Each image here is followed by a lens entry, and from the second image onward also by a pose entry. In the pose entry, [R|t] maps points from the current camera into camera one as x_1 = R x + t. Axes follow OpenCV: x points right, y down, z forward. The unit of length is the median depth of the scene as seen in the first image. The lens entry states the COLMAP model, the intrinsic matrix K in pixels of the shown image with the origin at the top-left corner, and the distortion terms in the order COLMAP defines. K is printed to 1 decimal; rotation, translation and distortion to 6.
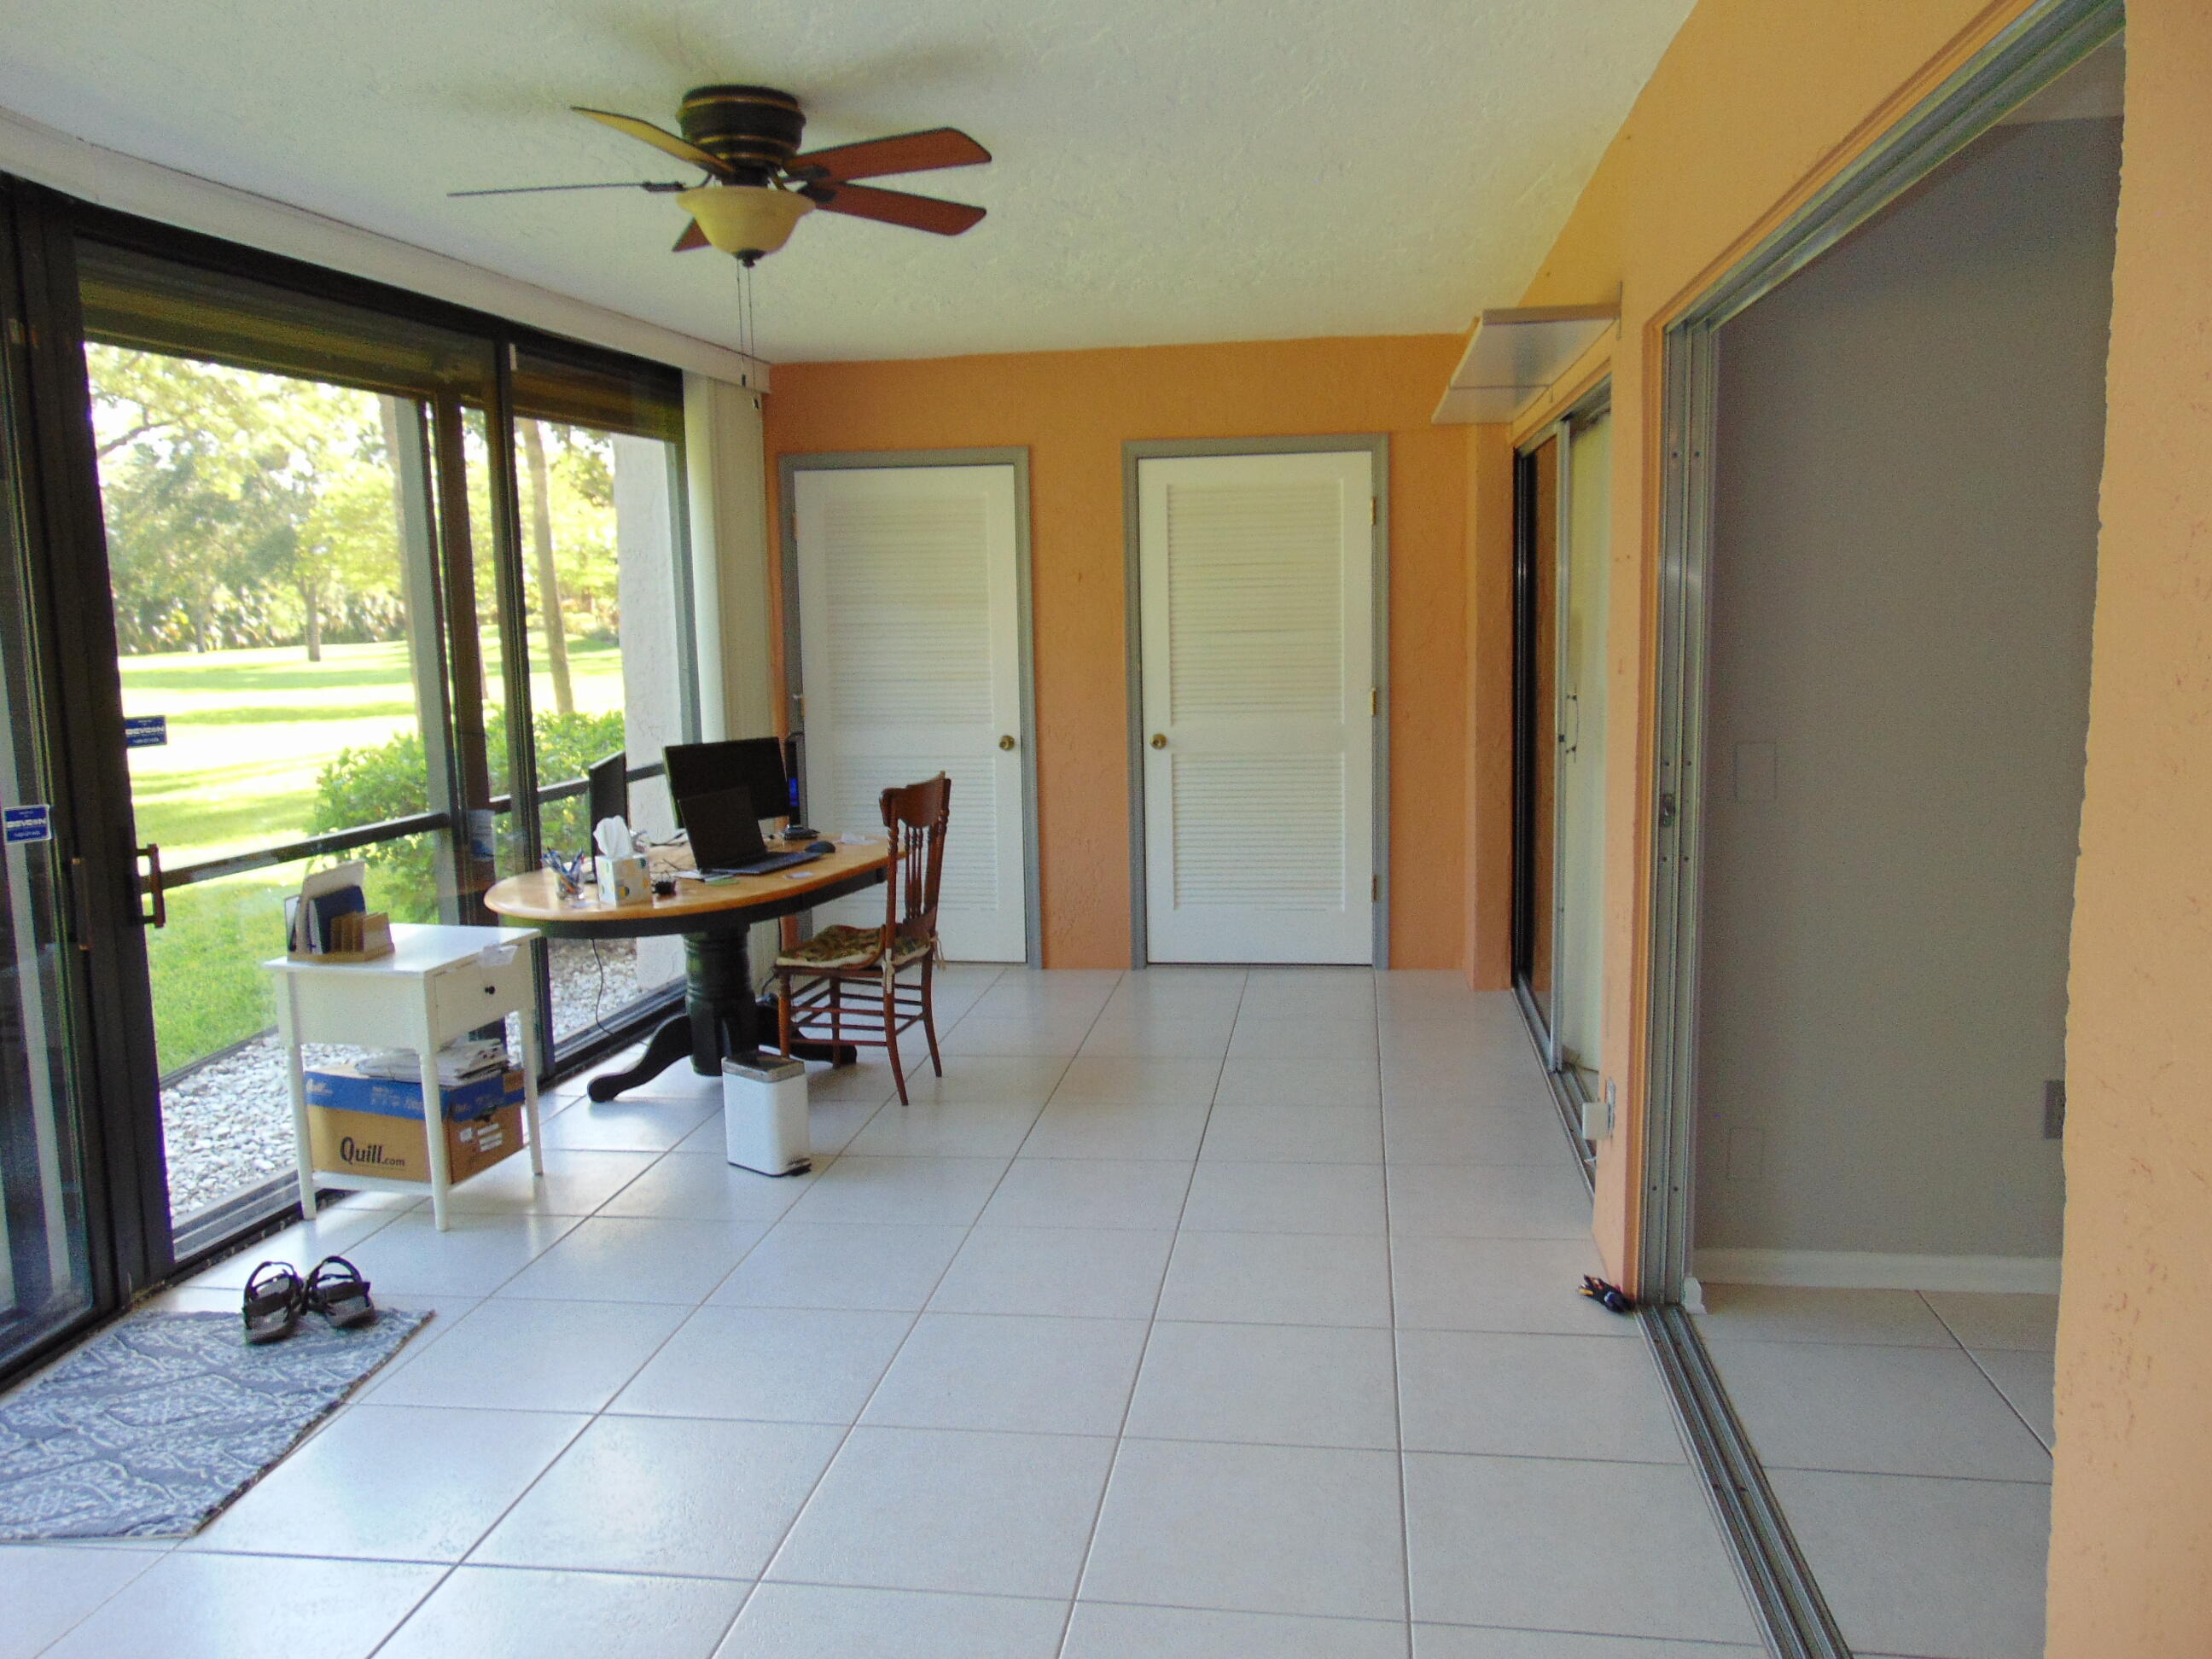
lens RADIAL K [[1645.6, 0, 1114.0], [0, 1645.6, 831.0], [0, 0, 1]] dist [-0.016027, 0.054153]
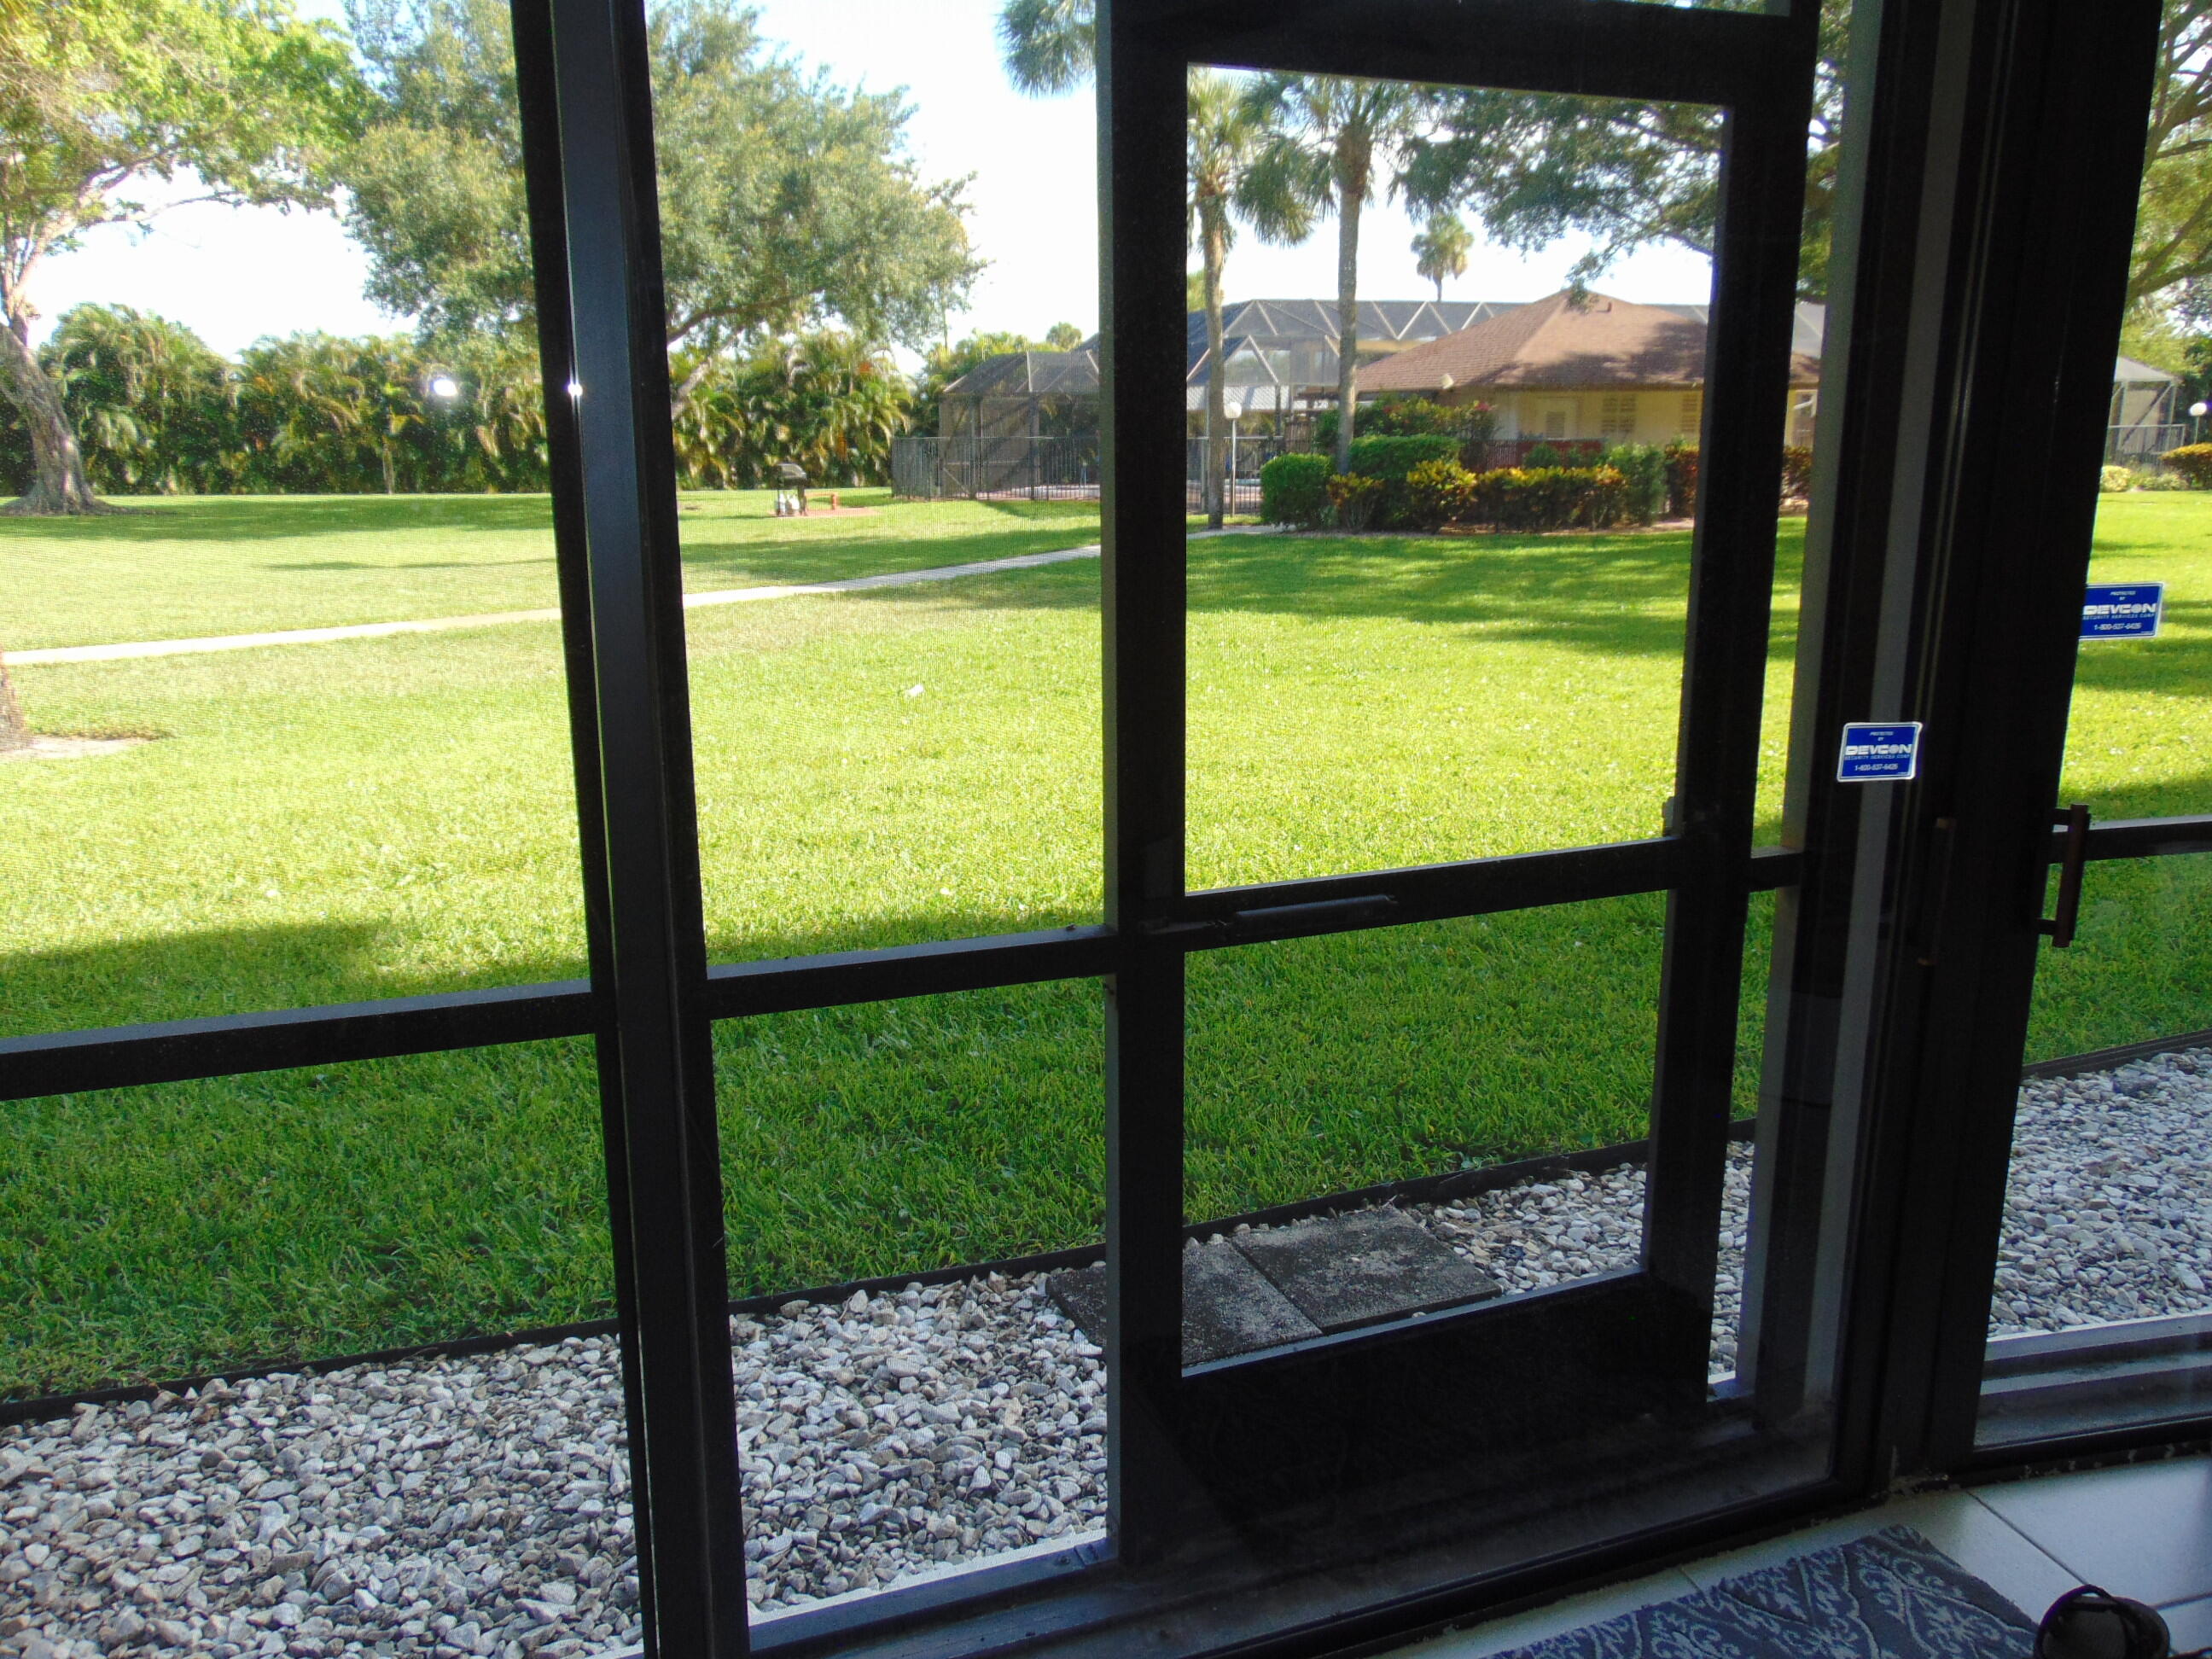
lens RADIAL K [[1645.6, 0, 1098.0], [0, 1645.6, 833.3], [0, 0, 1]] dist [-0.016027, 0.054153]
pose [[0.414119, 0.225600, -0.881822, -0.212586], [-0.120083, 0.973871, 0.192756, -0.053724], [0.902267, 0.026068, 0.430389, 0.436811]]
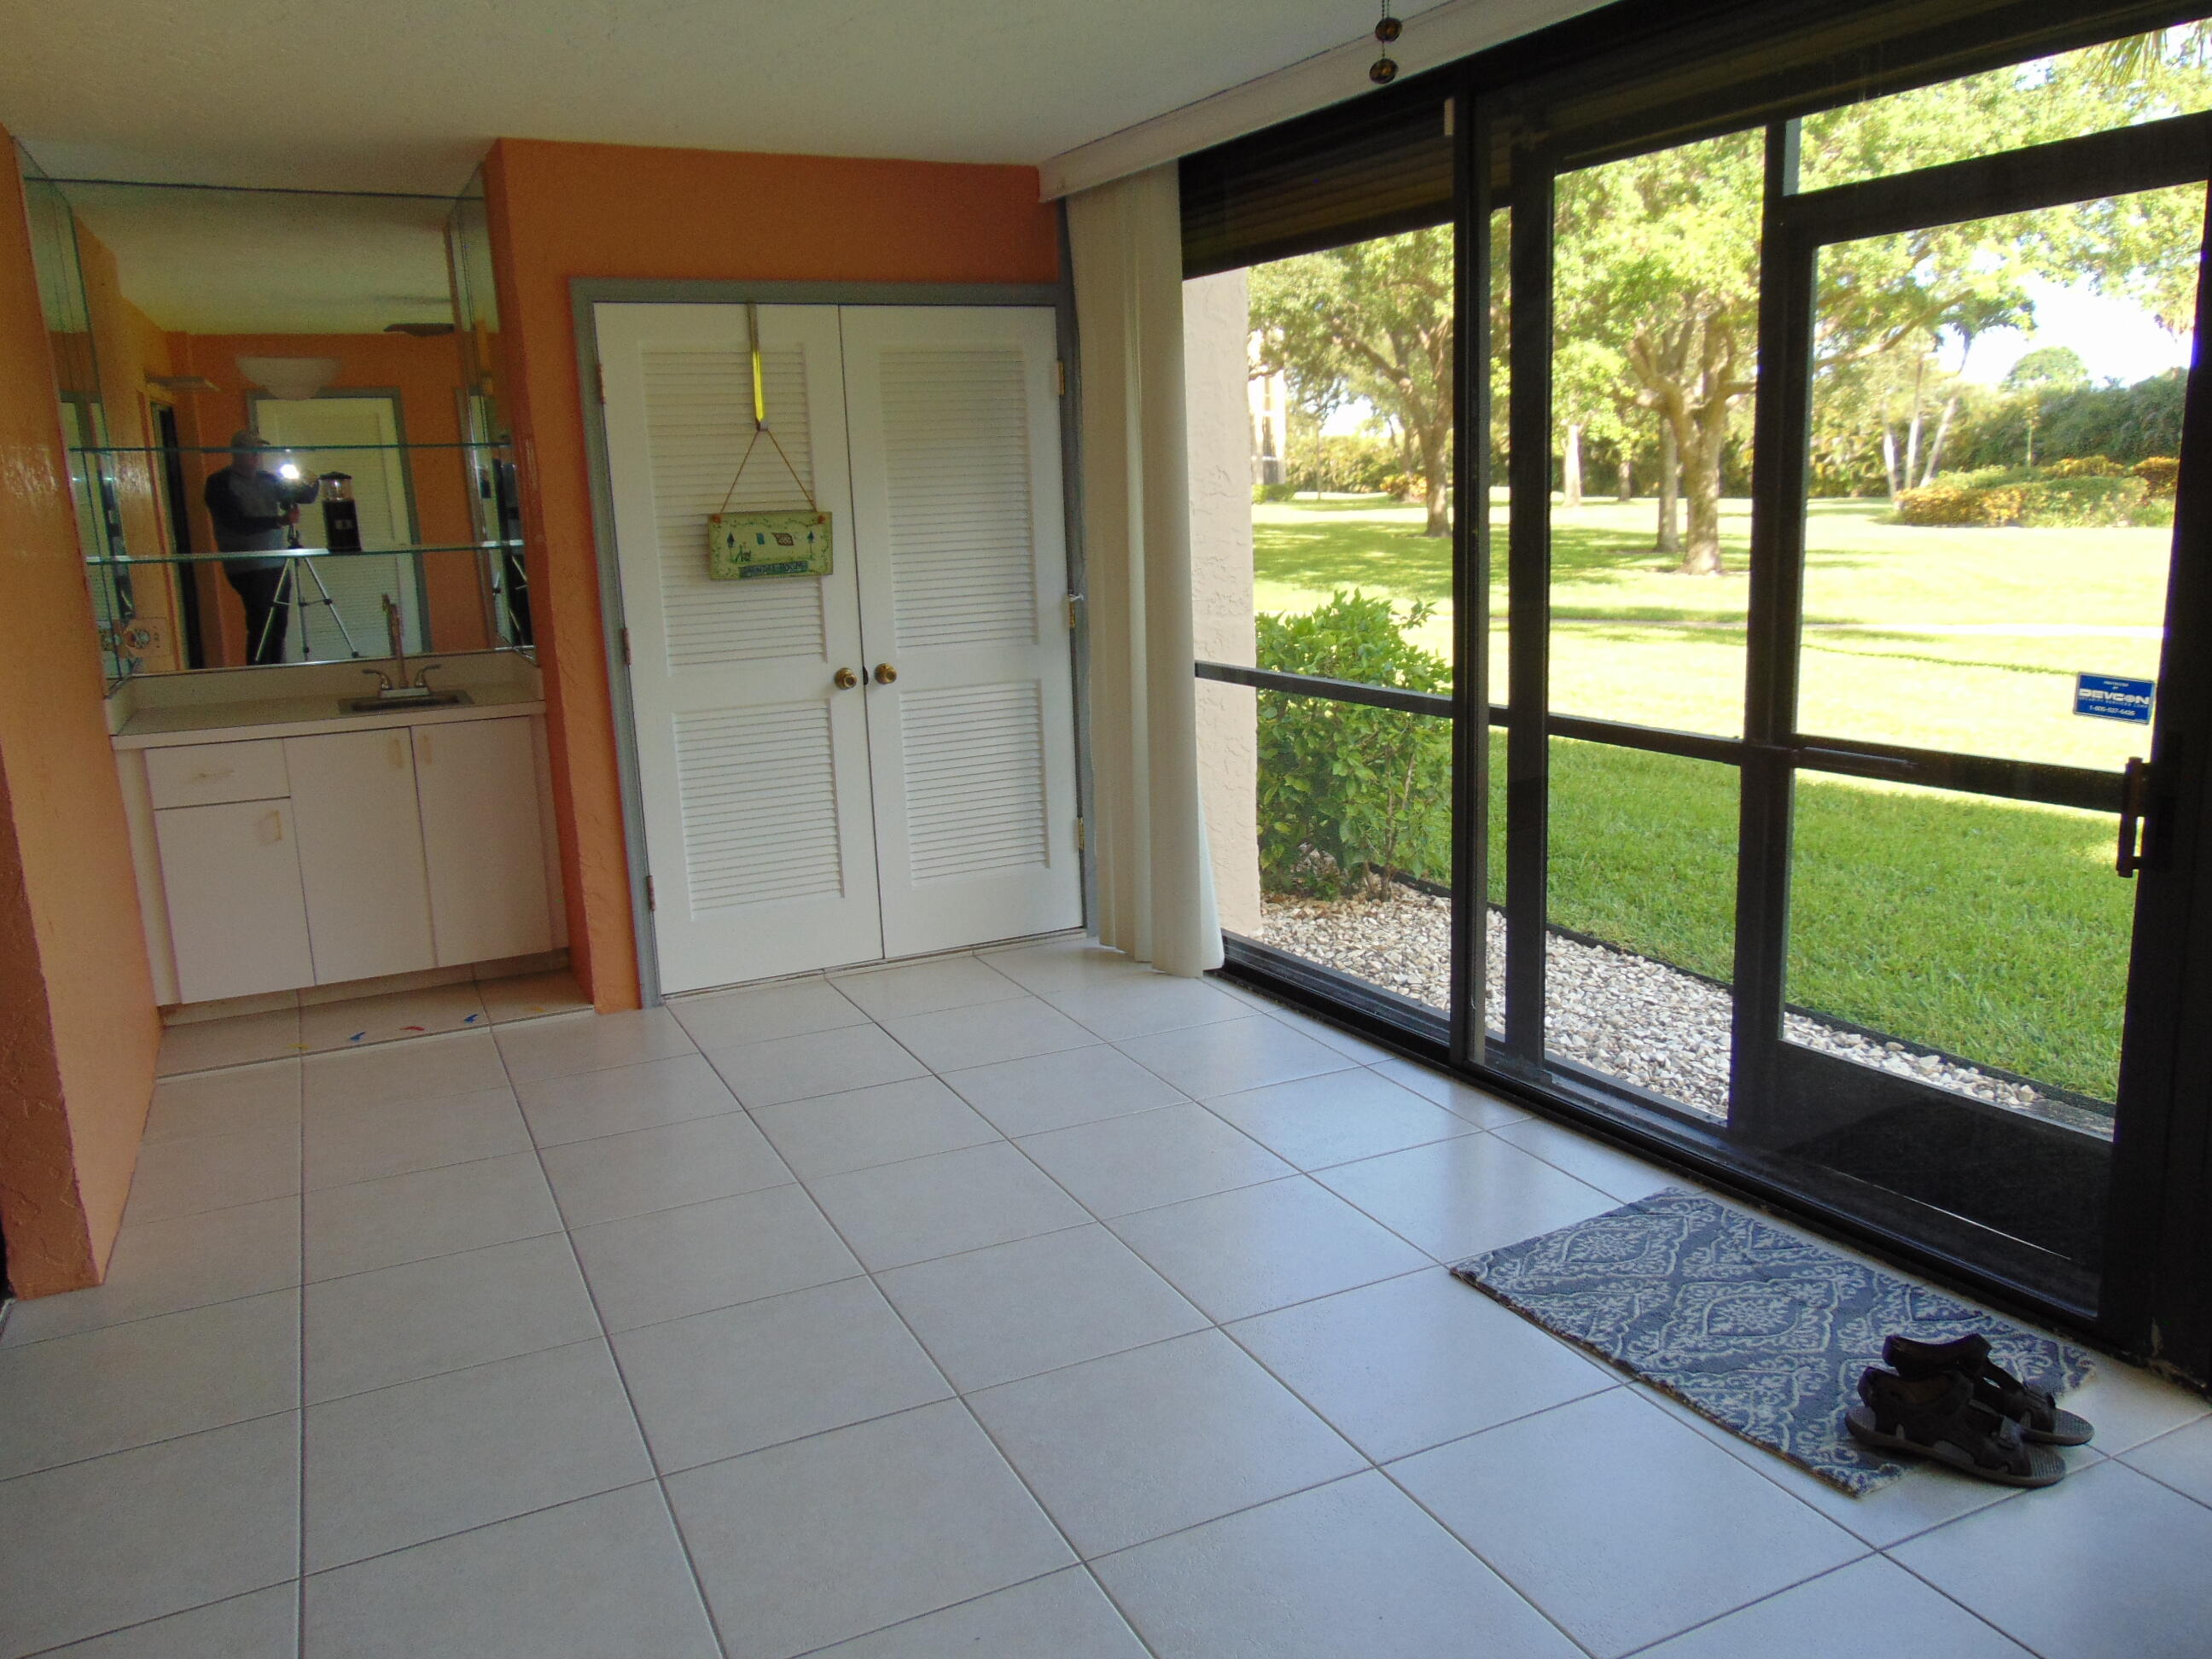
lens RADIAL K [[1645.6, 0, 1096.2], [0, 1645.6, 824.0], [0, 0, 1]] dist [-0.016027, 0.054153]
pose [[-0.825407, 0.163806, -0.540250, 0.160432], [-0.021019, 0.947398, 0.319368, -0.172539], [0.564146, 0.274964, -0.778546, 1.233804]]
